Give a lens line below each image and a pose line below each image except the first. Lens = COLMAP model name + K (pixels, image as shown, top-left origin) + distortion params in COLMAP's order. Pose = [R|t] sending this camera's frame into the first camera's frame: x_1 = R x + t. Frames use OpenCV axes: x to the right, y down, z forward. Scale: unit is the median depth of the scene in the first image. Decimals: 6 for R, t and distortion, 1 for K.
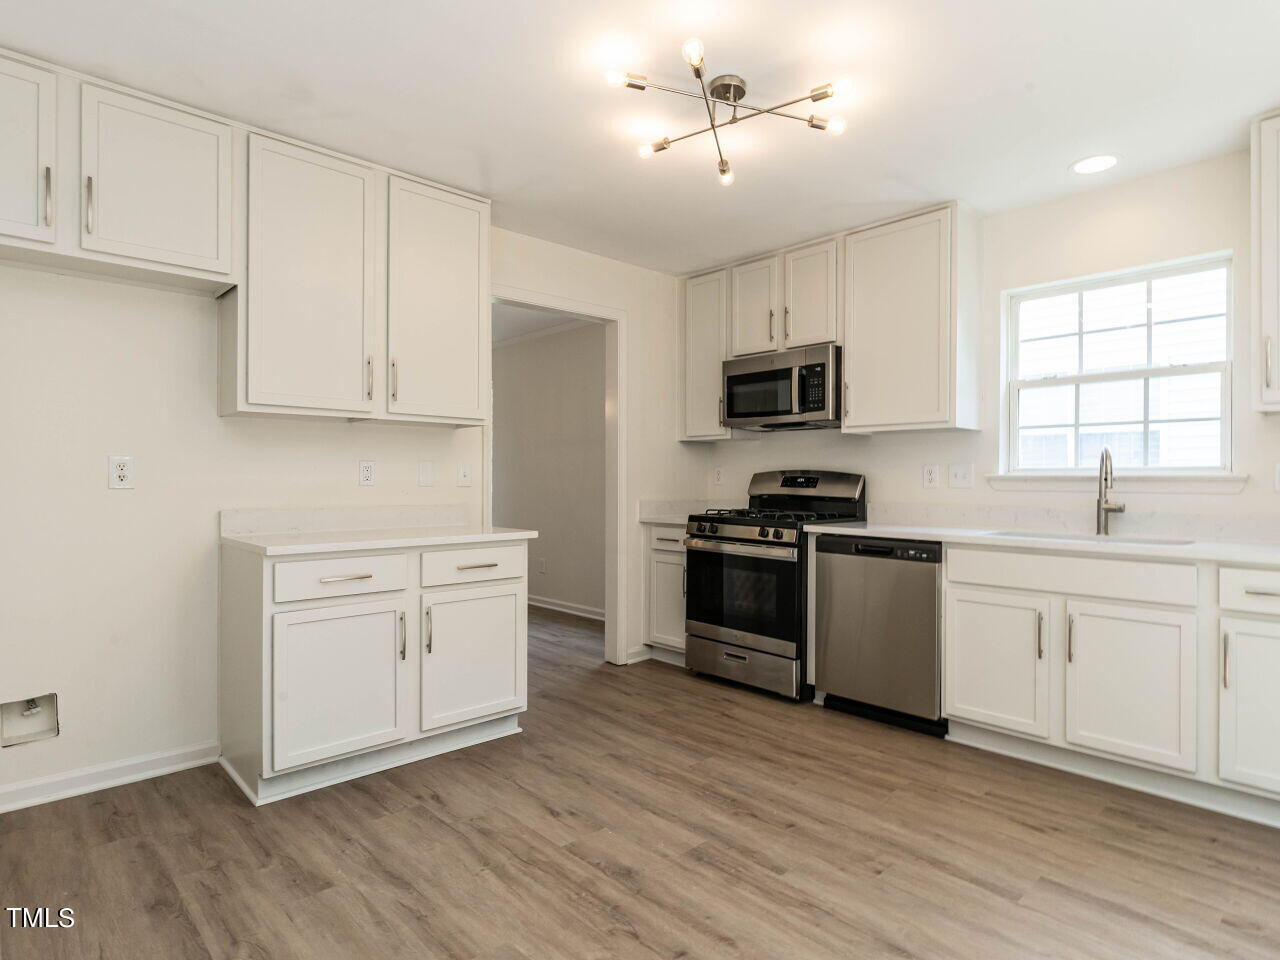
lens RADIAL K [[702.1, 0, 650.0], [0, 702.1, 476.0], [0, 0, 1]] dist [-0.003680, 0.000650]
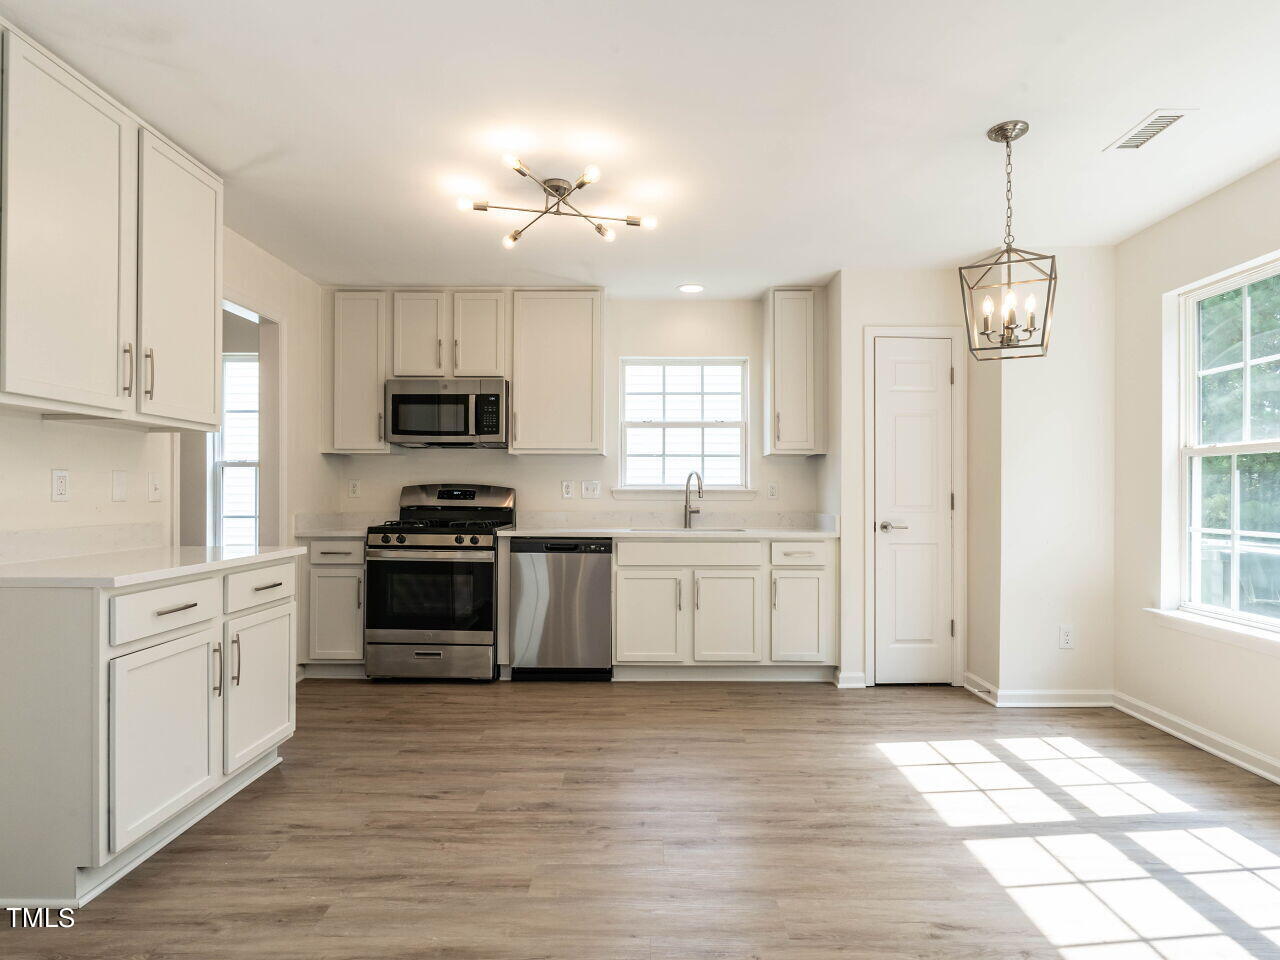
lens RADIAL K [[702.1, 0, 637.9], [0, 702.1, 483.0], [0, 0, 1]] dist [-0.003680, 0.000650]
pose [[0.699522, 0.008332, 0.714563, -0.567656], [-0.003527, 0.999960, -0.008207, -0.002520], [-0.714603, 0.003221, 0.699523, -0.001277]]
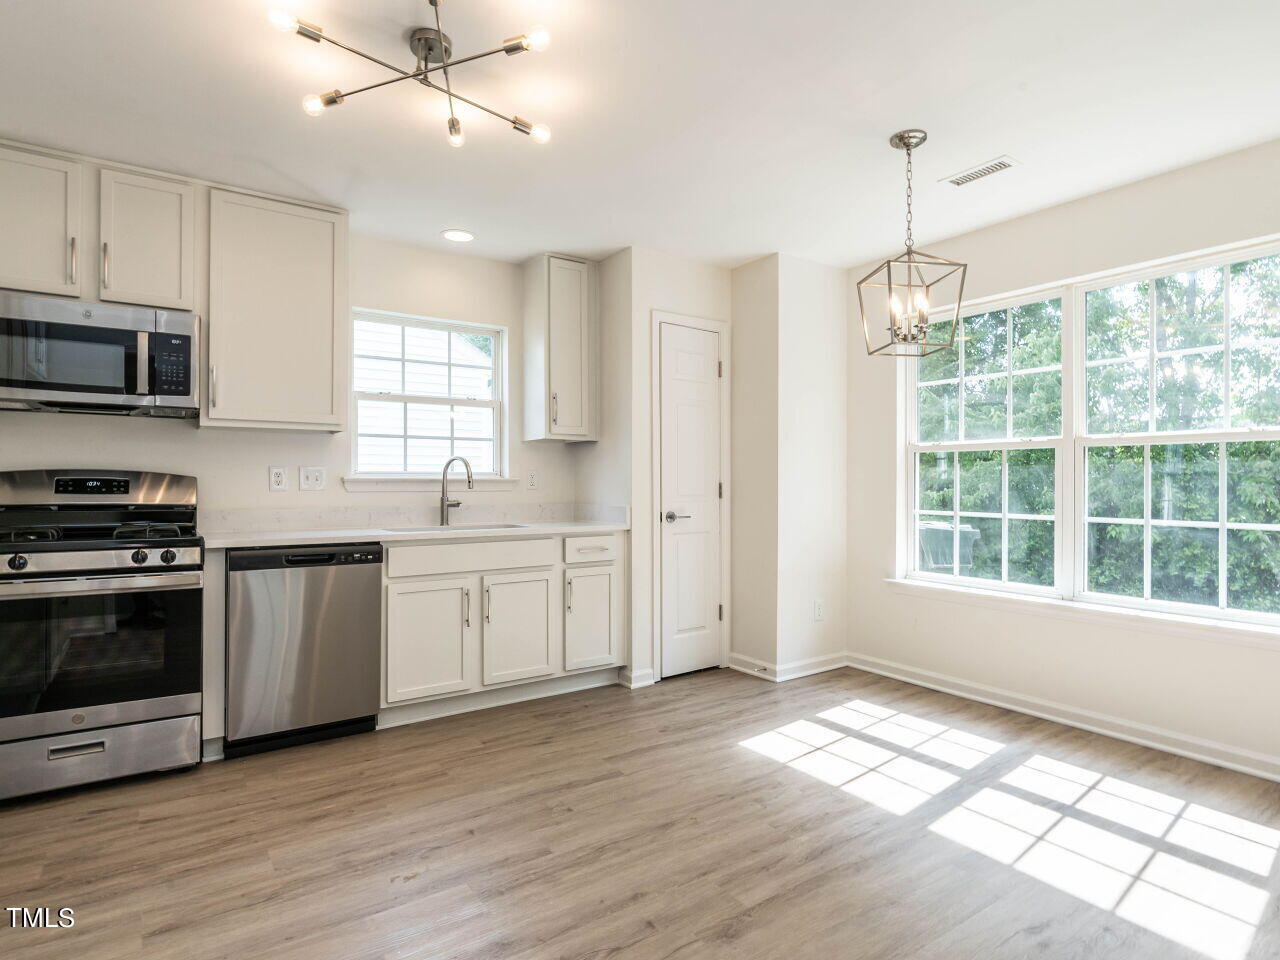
lens RADIAL K [[702.1, 0, 629.1], [0, 702.1, 474.0], [0, 0, 1]] dist [-0.003680, 0.000650]
pose [[0.166915, 0.006910, 0.985947, -0.588978], [-0.005059, 0.999968, -0.006152, -0.003032], [-0.985958, -0.003961, 0.166945, 0.486552]]
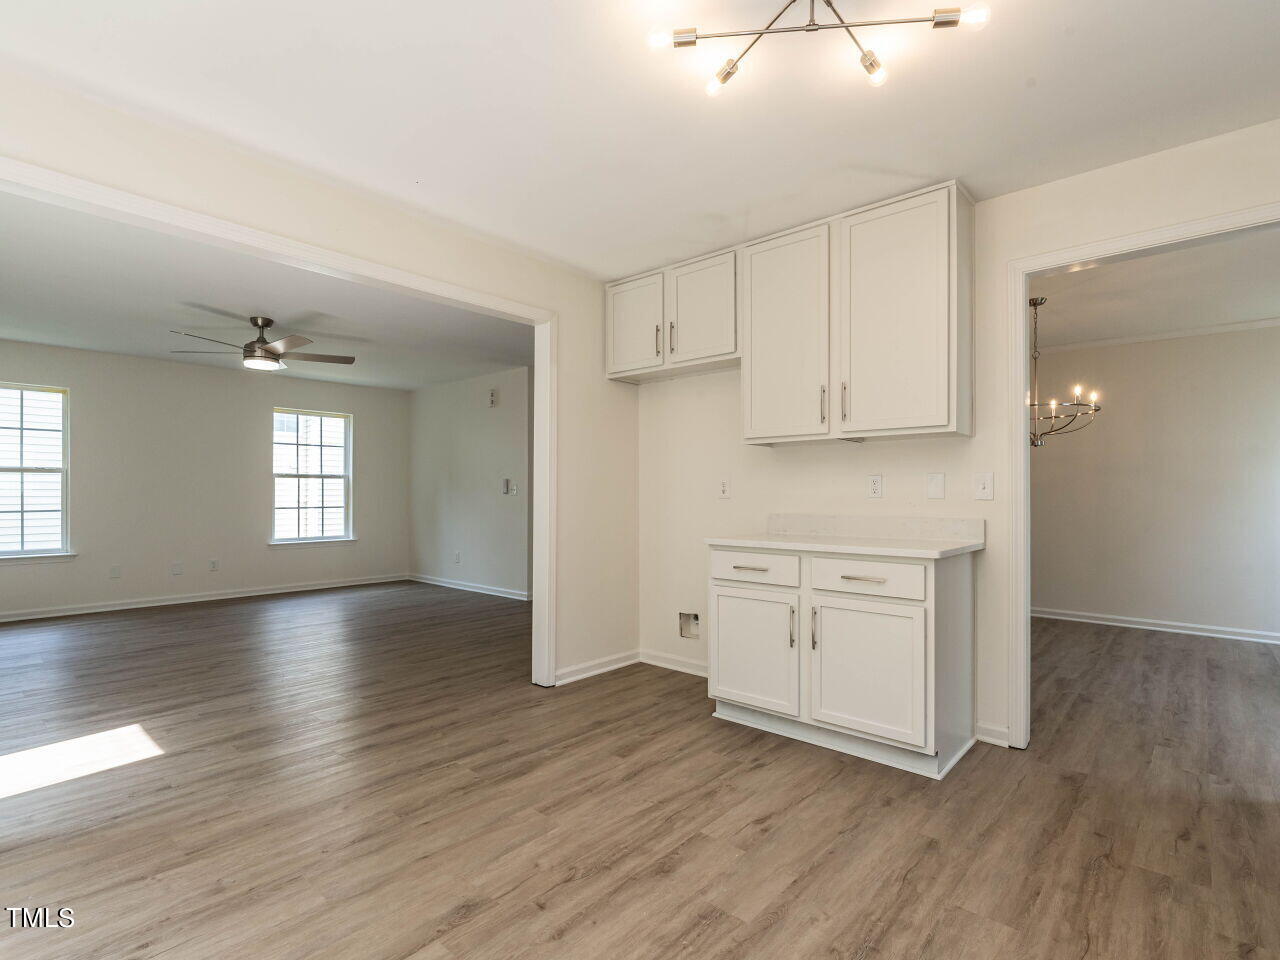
lens RADIAL K [[641.4, 0, 651.6], [0, 641.4, 488.2], [0, 0, 1]] dist [-0.010804, 0.004245]
pose [[0.095059, -0.011493, -0.995405, 0.625622], [0.003293, 0.999932, -0.011231, 0.009846], [0.995466, -0.002211, 0.095090, 0.615851]]
